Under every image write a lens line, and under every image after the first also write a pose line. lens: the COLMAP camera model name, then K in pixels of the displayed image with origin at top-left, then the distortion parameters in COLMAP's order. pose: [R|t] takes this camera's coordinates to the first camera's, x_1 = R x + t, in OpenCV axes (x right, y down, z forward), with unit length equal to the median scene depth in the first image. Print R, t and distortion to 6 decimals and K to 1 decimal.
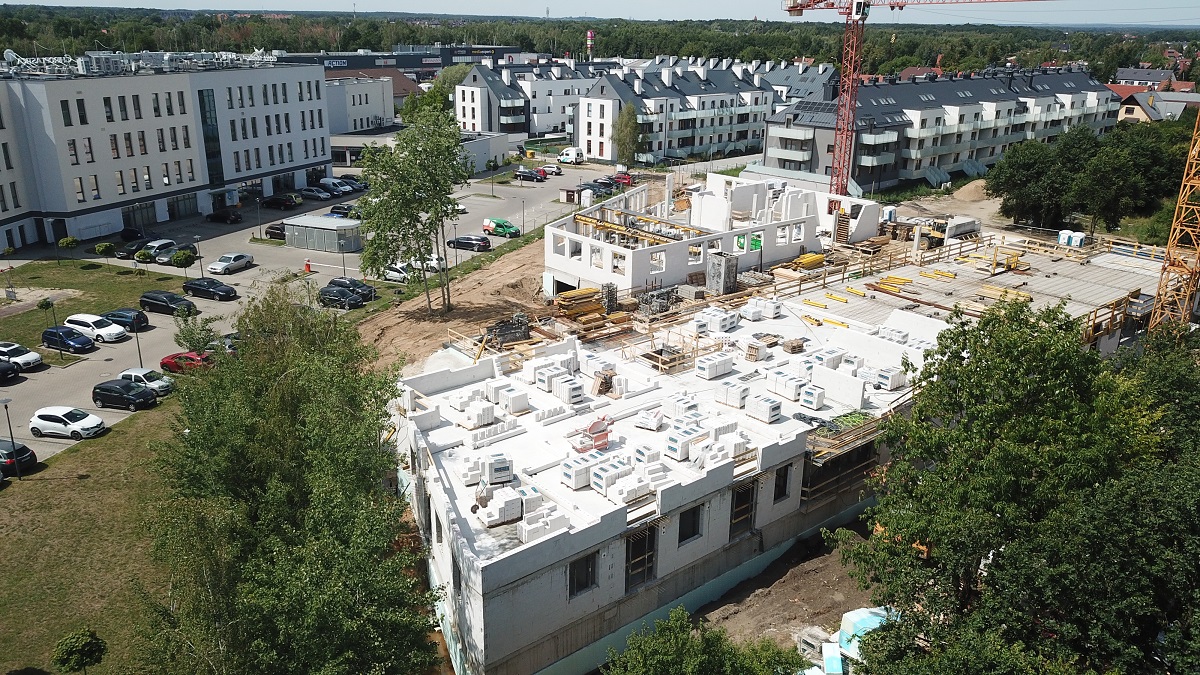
lens RADIAL K [[903.5, 0, 600.0], [0, 903.5, 337.5], [0, 0, 1]] dist [0.004198, -0.011900]
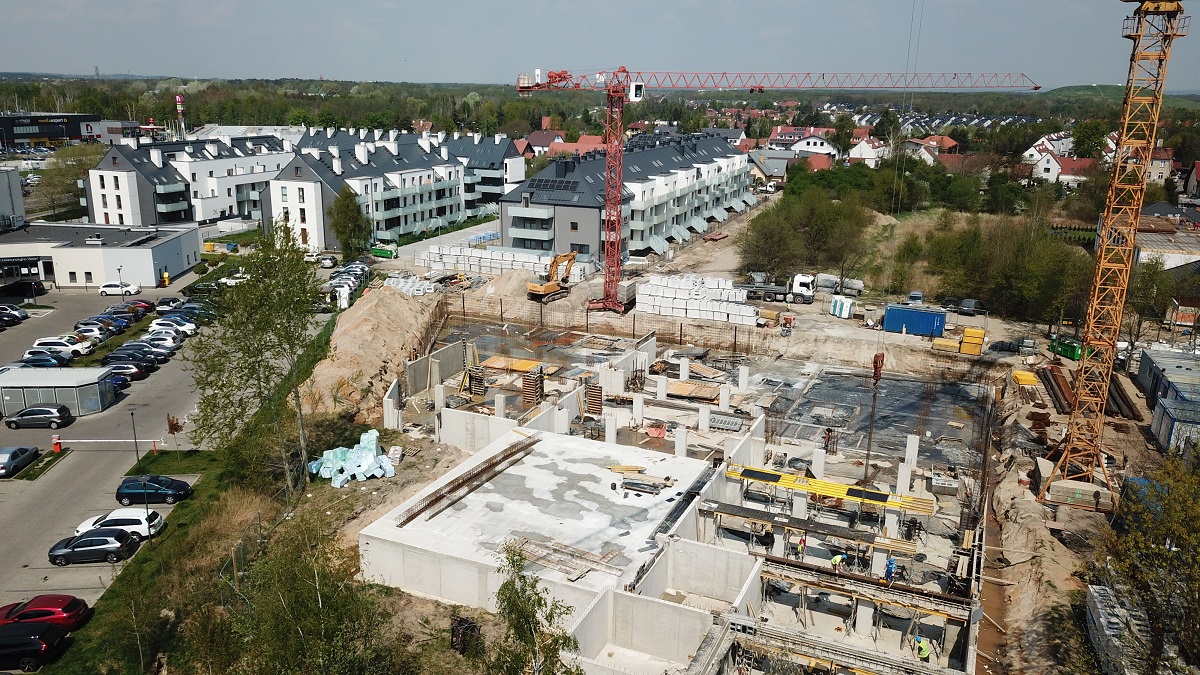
lens RADIAL K [[903.5, 0, 600.0], [0, 903.5, 337.5], [0, 0, 1]] dist [0.004198, -0.011900]
pose [[0.898865, -0.114408, 0.423027, -0.123245], [0.139343, 0.989837, -0.028381, -0.044703], [-0.415481, 0.084457, 0.905672, 0.082247]]
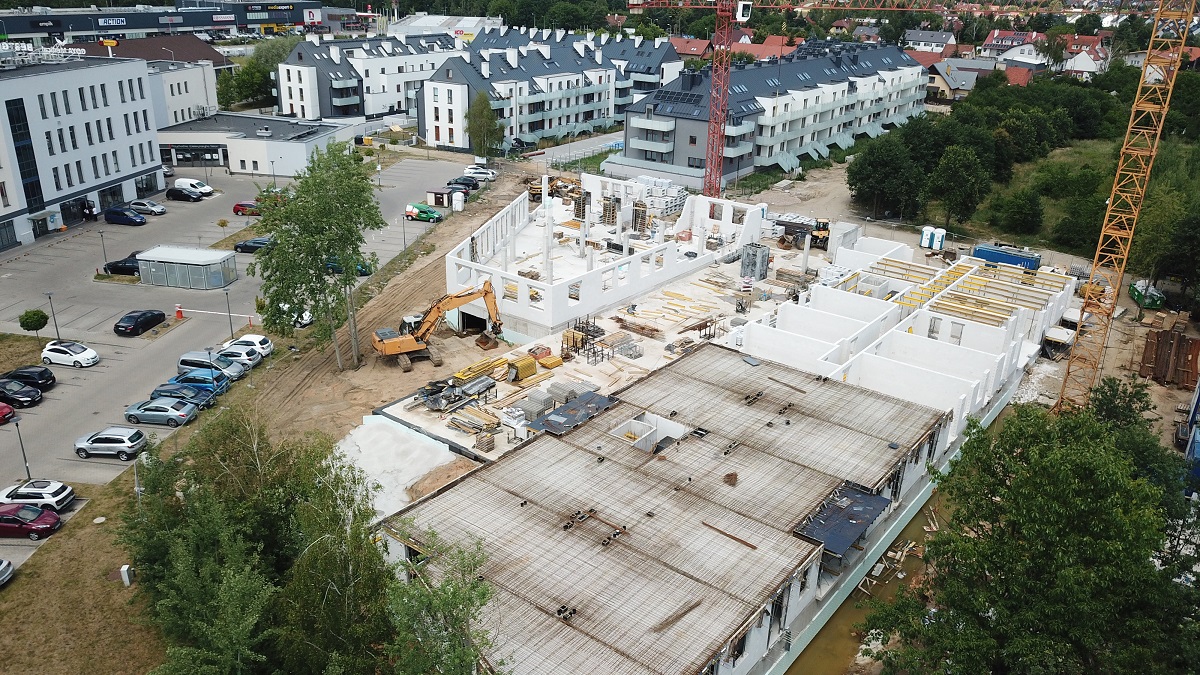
lens RADIAL K [[903.5, 0, 600.0], [0, 903.5, 337.5], [0, 0, 1]] dist [0.004198, -0.011900]
pose [[0.976440, -0.067024, 0.205118, -0.054729], [0.055103, 0.996472, 0.063295, -0.047465], [-0.208637, -0.050501, 0.976688, 0.020763]]
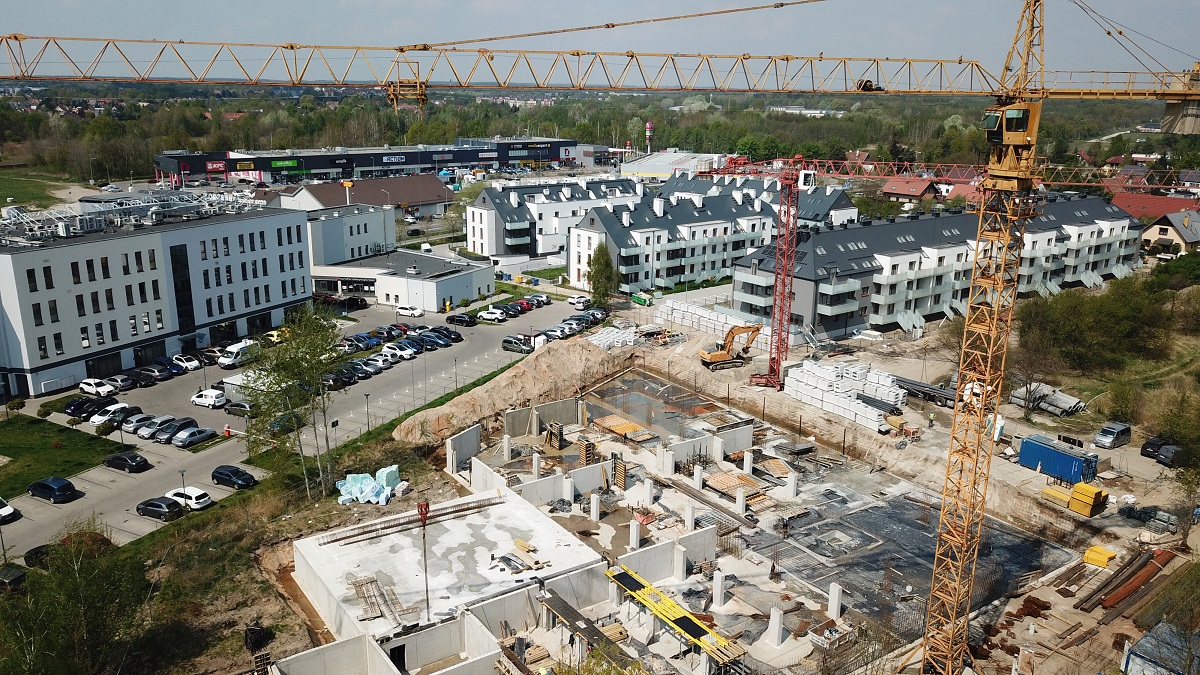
lens RADIAL K [[898.6, 0, 600.0], [0, 898.6, 337.5], [0, 0, 1]] dist [0.090699, -0.193837]
pose [[0.994960, 0.026258, -0.096774, 0.114473], [-0.032971, 0.997111, -0.068431, -0.070432], [0.094698, 0.071277, 0.992951, -0.014052]]
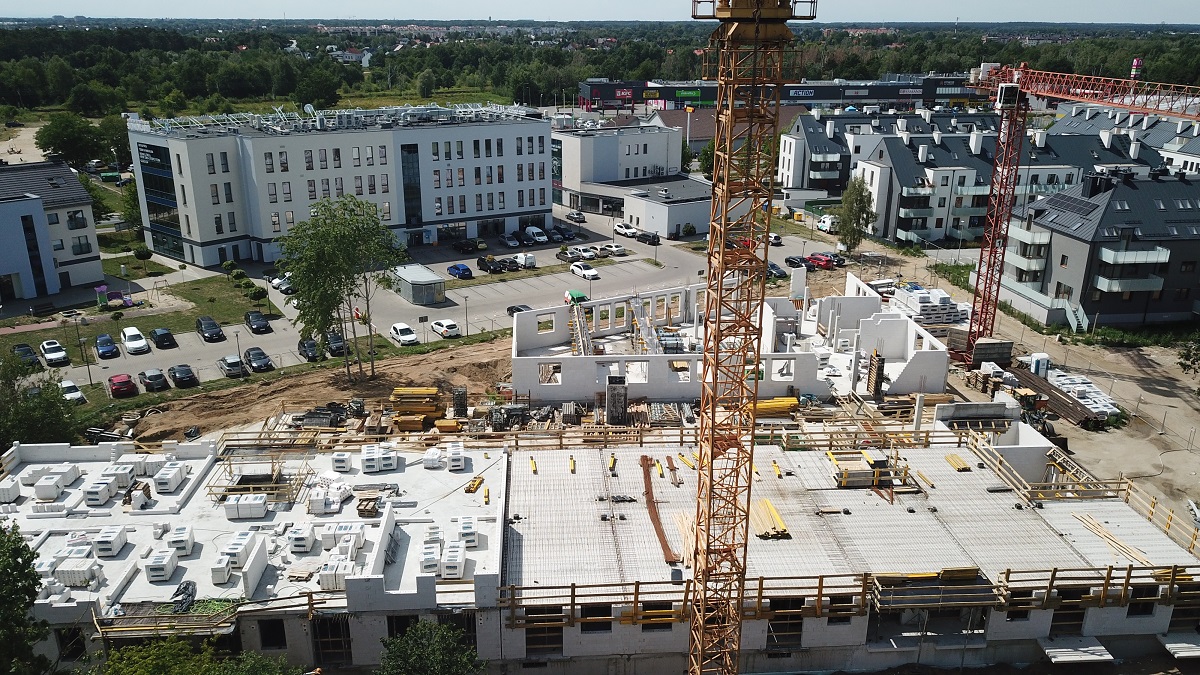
lens RADIAL K [[903.5, 0, 600.0], [0, 903.5, 337.5], [0, 0, 1]] dist [0.004198, -0.011900]
pose [[0.807101, 0.182431, -0.561523, 0.307858], [-0.188911, 0.980862, 0.047138, -0.086535], [0.559376, 0.068033, 0.826118, 0.123695]]
